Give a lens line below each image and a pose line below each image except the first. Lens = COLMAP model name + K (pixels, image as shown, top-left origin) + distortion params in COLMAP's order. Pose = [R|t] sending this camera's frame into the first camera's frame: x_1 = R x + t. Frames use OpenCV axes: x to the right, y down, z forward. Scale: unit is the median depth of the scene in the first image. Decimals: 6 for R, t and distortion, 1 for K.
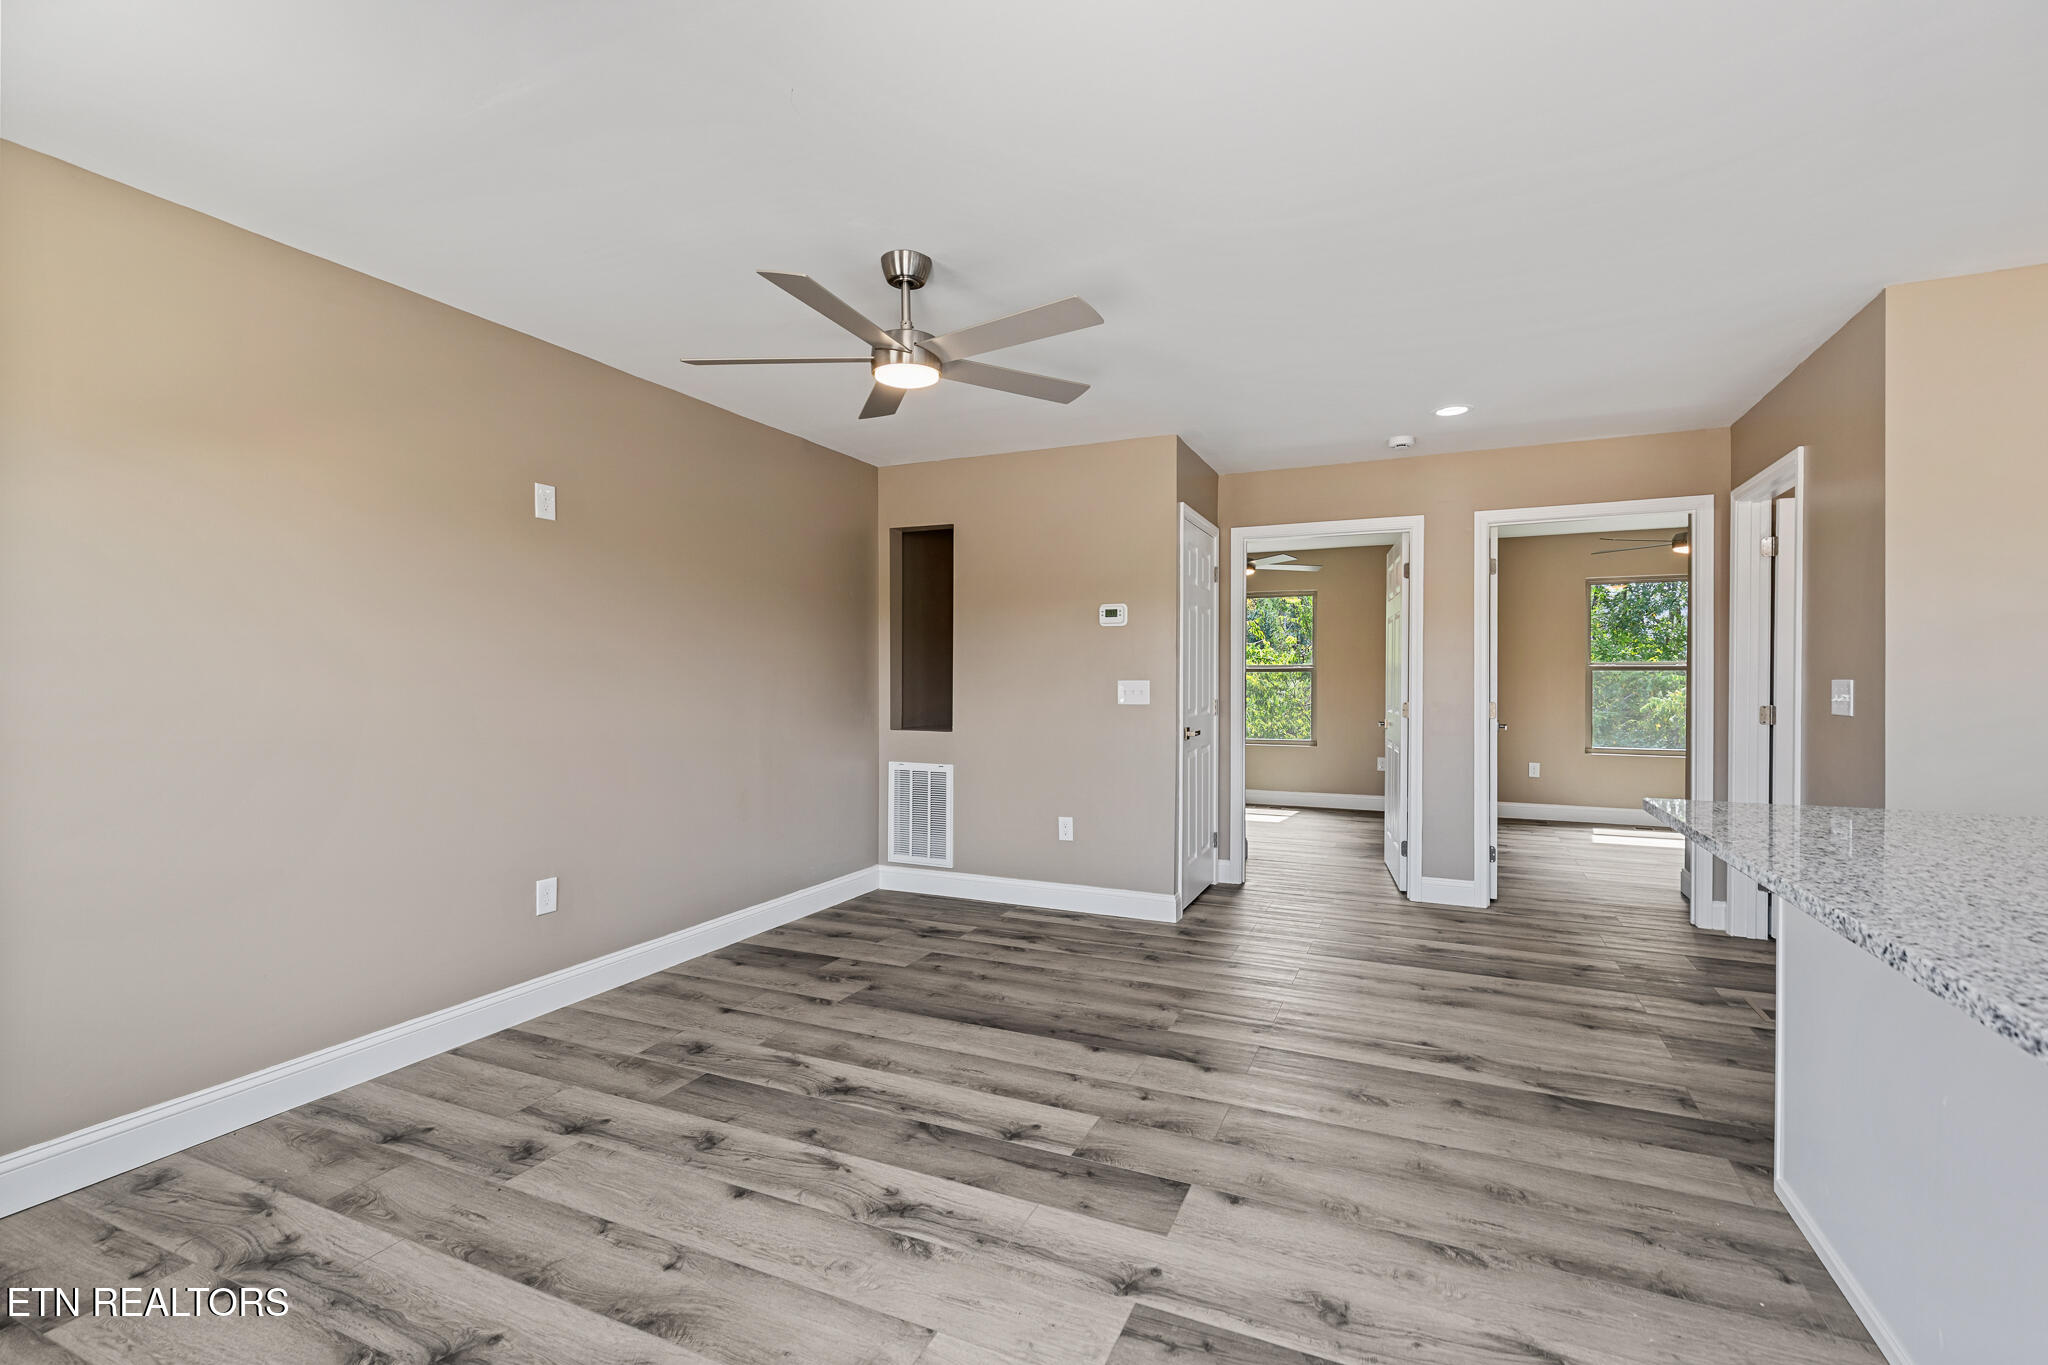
lens RADIAL K [[927.5, 0, 1017.1], [0, 927.5, 686.2], [0, 0, 1]] dist [0.009556, -0.002735]
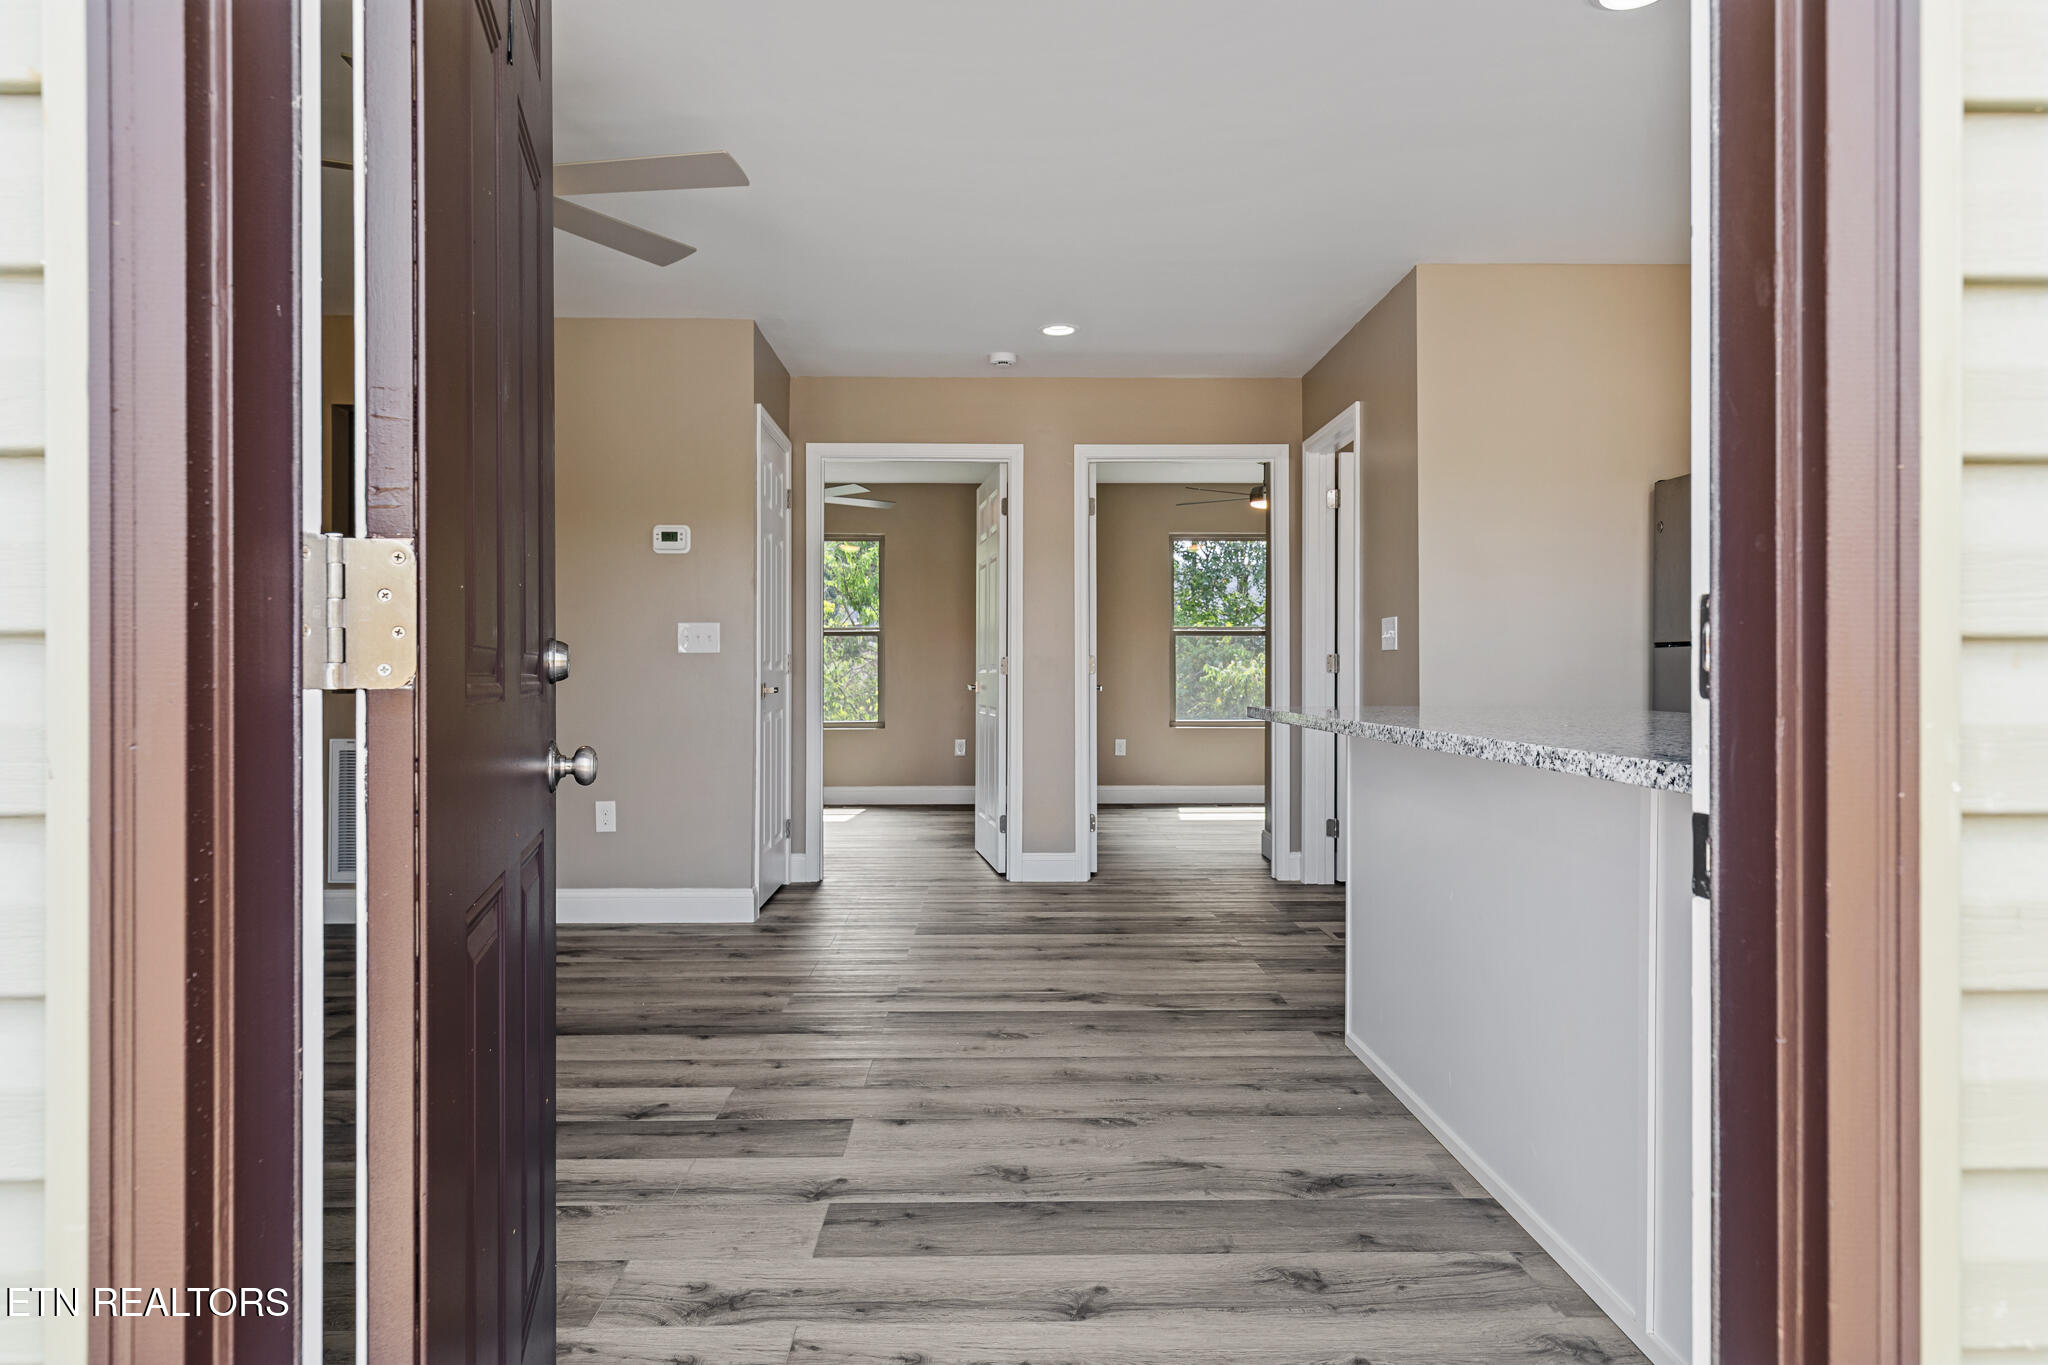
lens RADIAL K [[1307.1, 0, 1023.3], [0, 1307.1, 668.7], [0, 0, 1]] dist [0.009626, -0.001072]
pose [[0.899934, 0.002049, 0.436022, -0.132559], [0.003248, 0.999930, -0.011403, 0.055391], [-0.436014, 0.011678, 0.899864, -0.149878]]
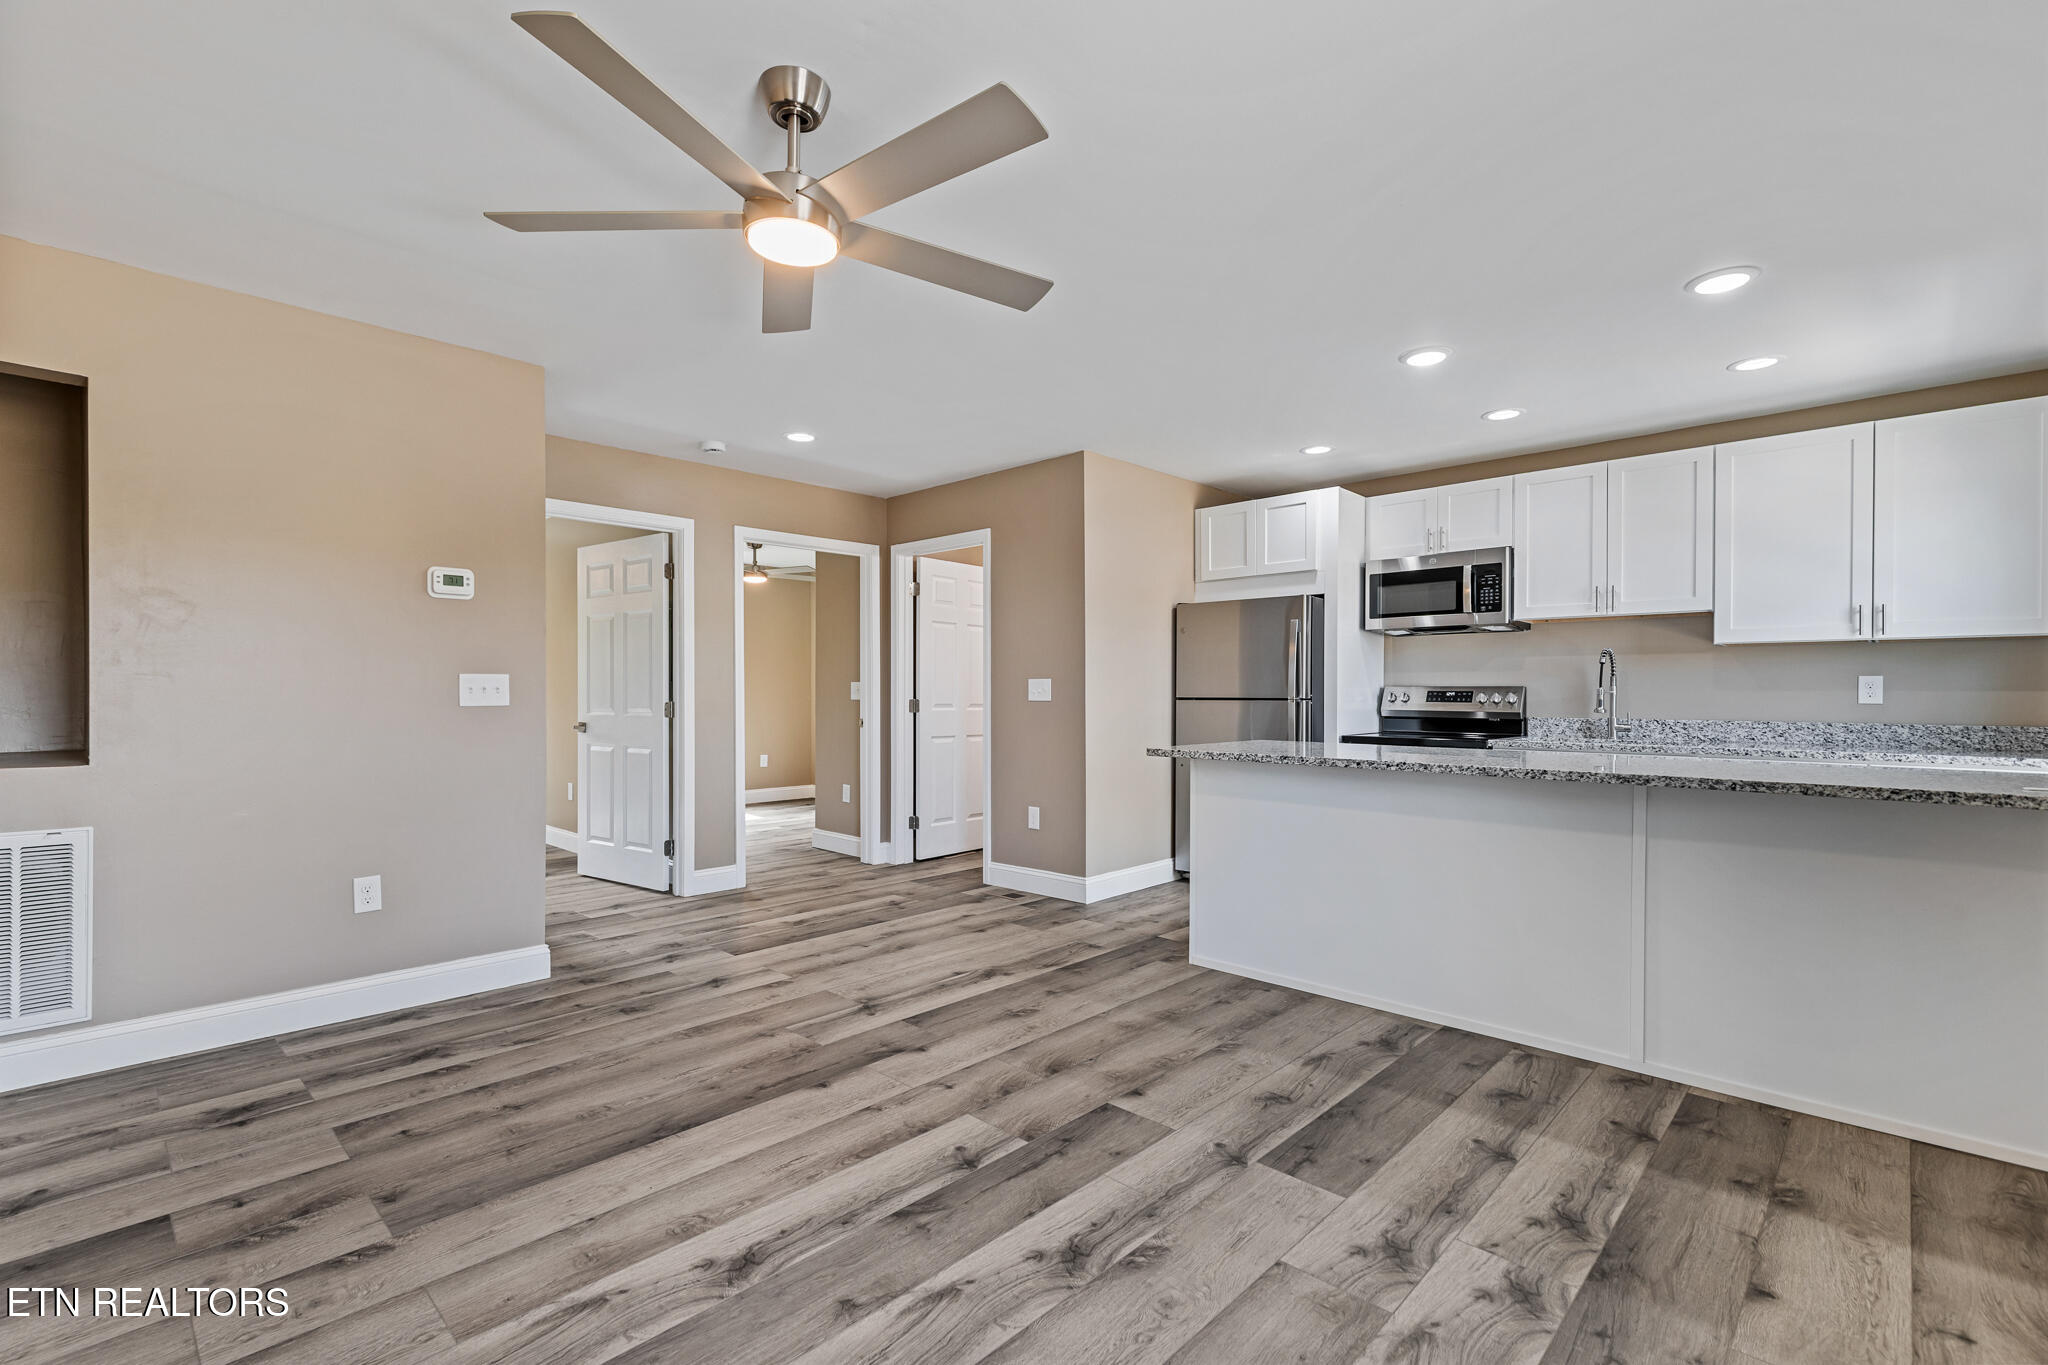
lens RADIAL K [[927.5, 0, 1020.7], [0, 927.5, 691.9], [0, 0, 1]] dist [0.009556, -0.002735]
pose [[0.322608, 0.000100, 0.946533, -0.529788], [0.007537, 0.999968, -0.002675, 0.016139], [-0.946503, 0.007997, 0.322597, 0.410355]]
